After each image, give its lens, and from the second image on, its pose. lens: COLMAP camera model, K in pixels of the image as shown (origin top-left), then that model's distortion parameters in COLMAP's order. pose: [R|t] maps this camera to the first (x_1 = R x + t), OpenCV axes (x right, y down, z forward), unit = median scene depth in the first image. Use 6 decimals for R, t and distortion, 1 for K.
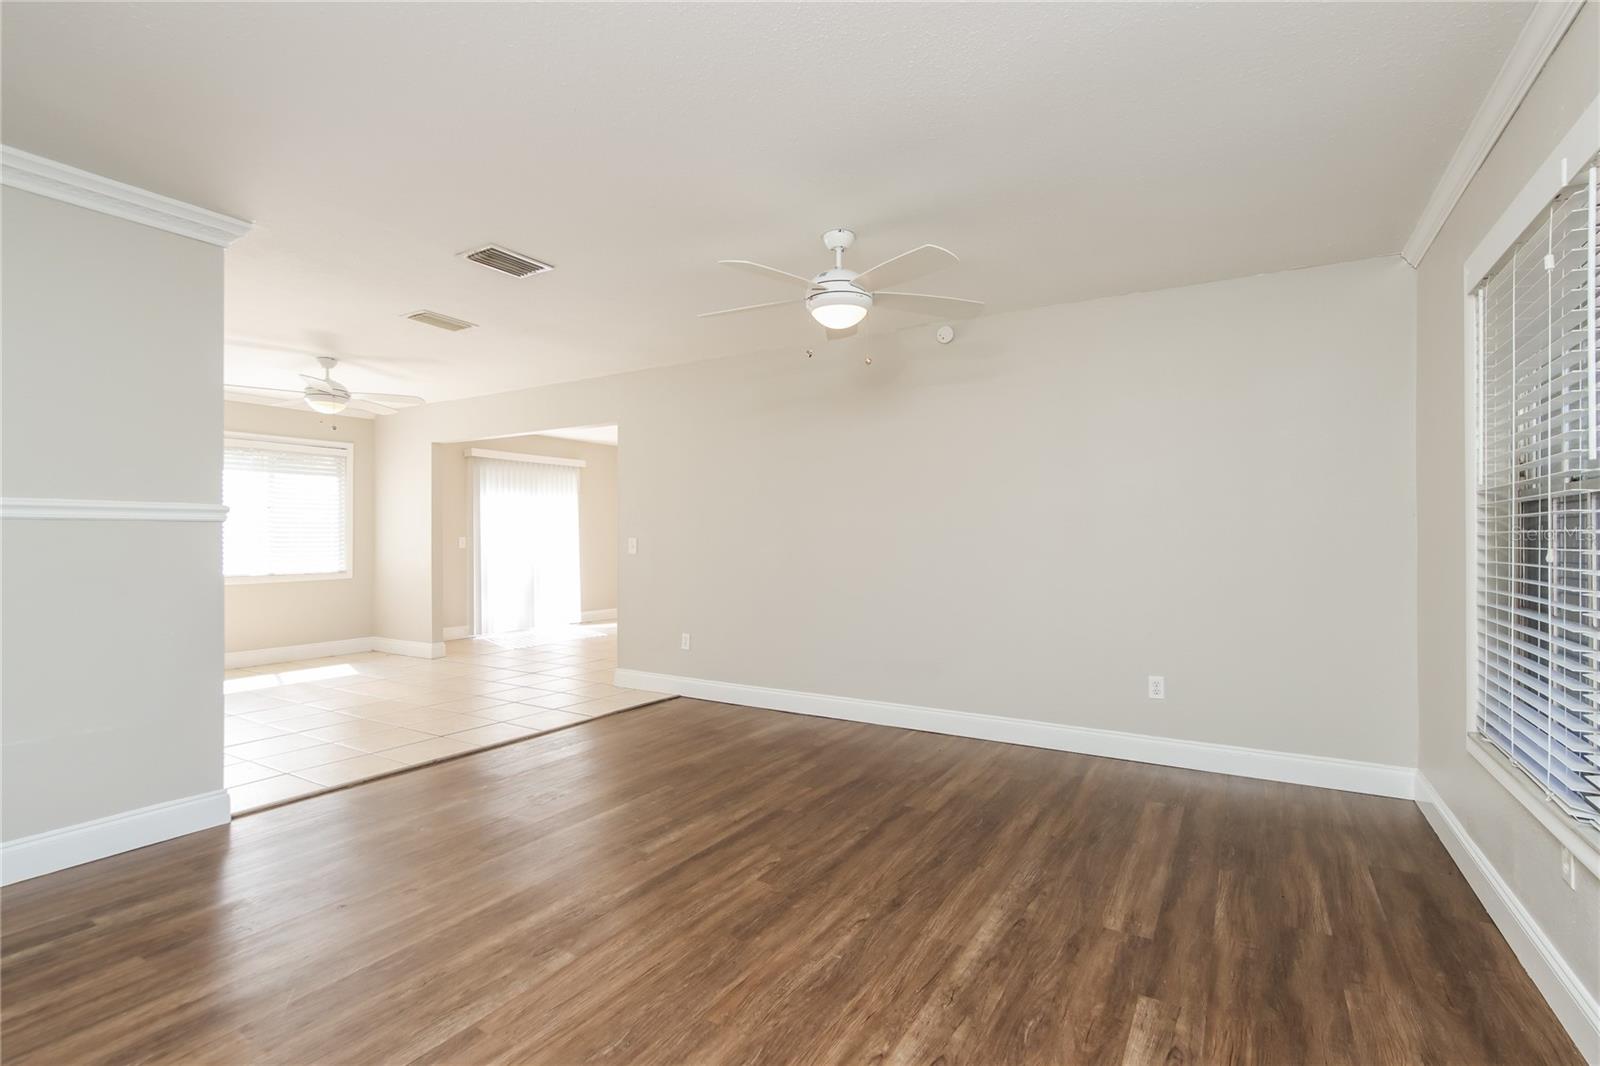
lens RADIAL K [[755.7, 0, 799.9], [0, 755.7, 538.2], [0, 0, 1]] dist [0.001546, -0.000318]
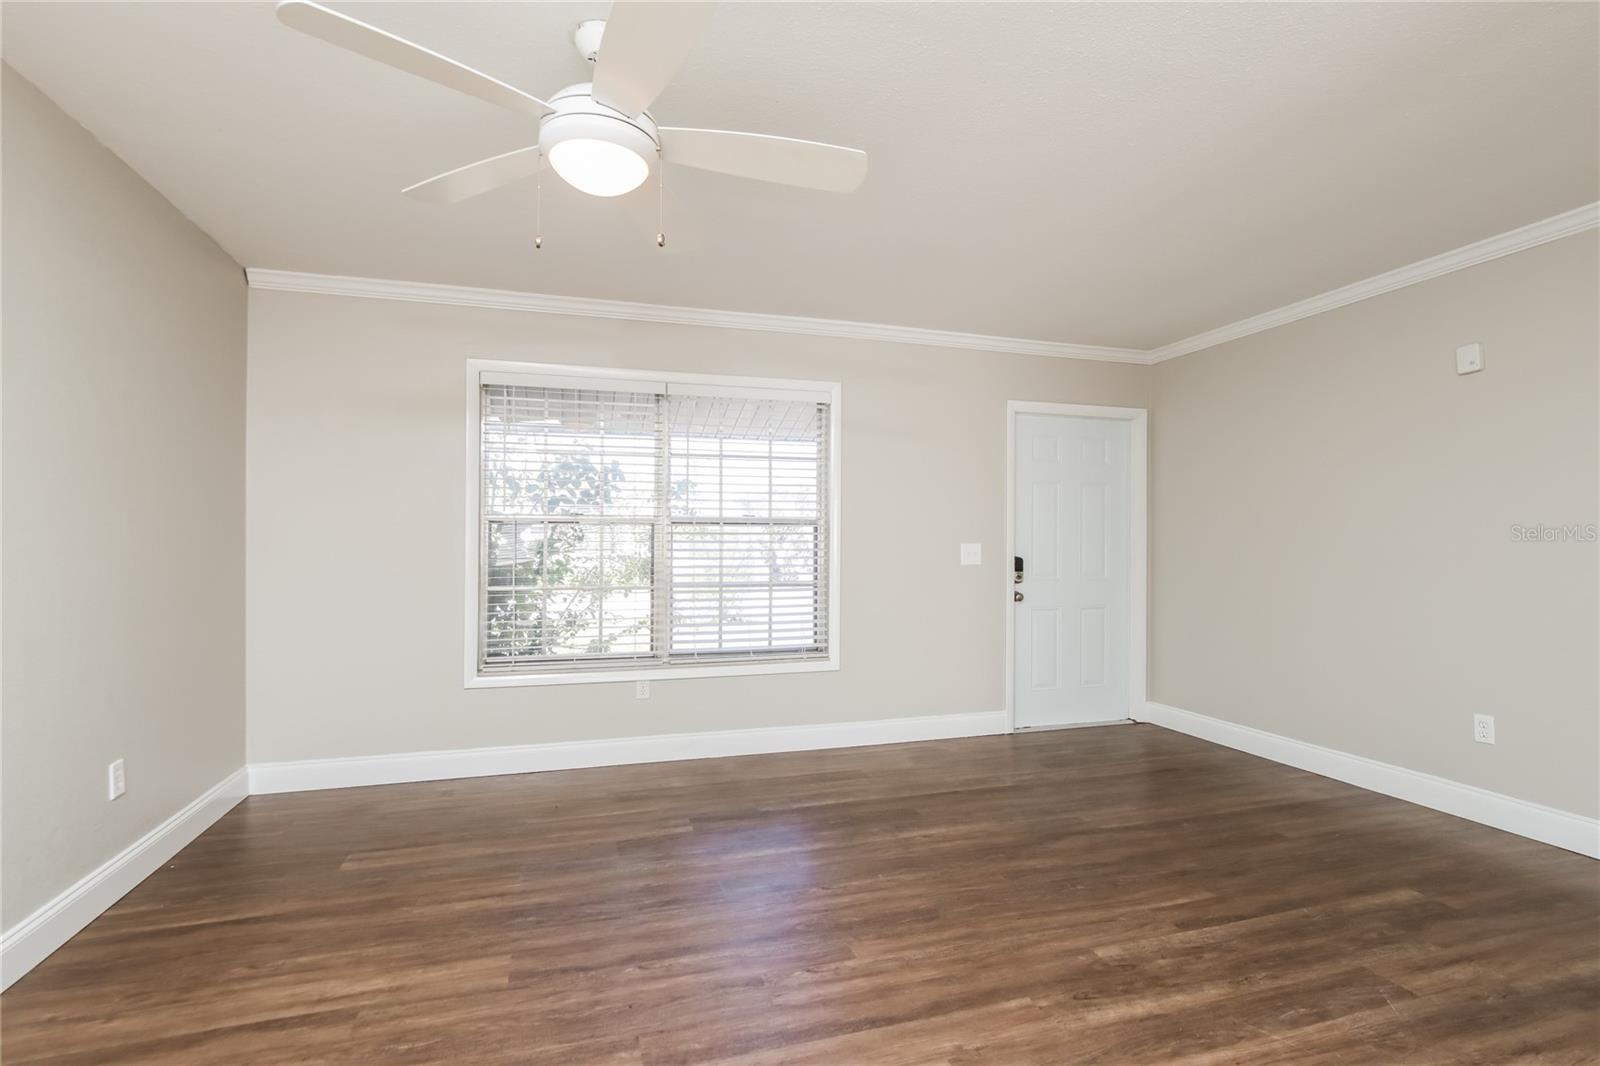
lens RADIAL K [[755.7, 0, 795.5], [0, 755.7, 533.8], [0, 0, 1]] dist [0.001546, -0.000318]
pose [[-0.736501, 0.001394, 0.676435, -0.617066], [-0.000858, 0.999995, -0.002995, -0.004888], [-0.676436, -0.002786, -0.736496, 1.805312]]
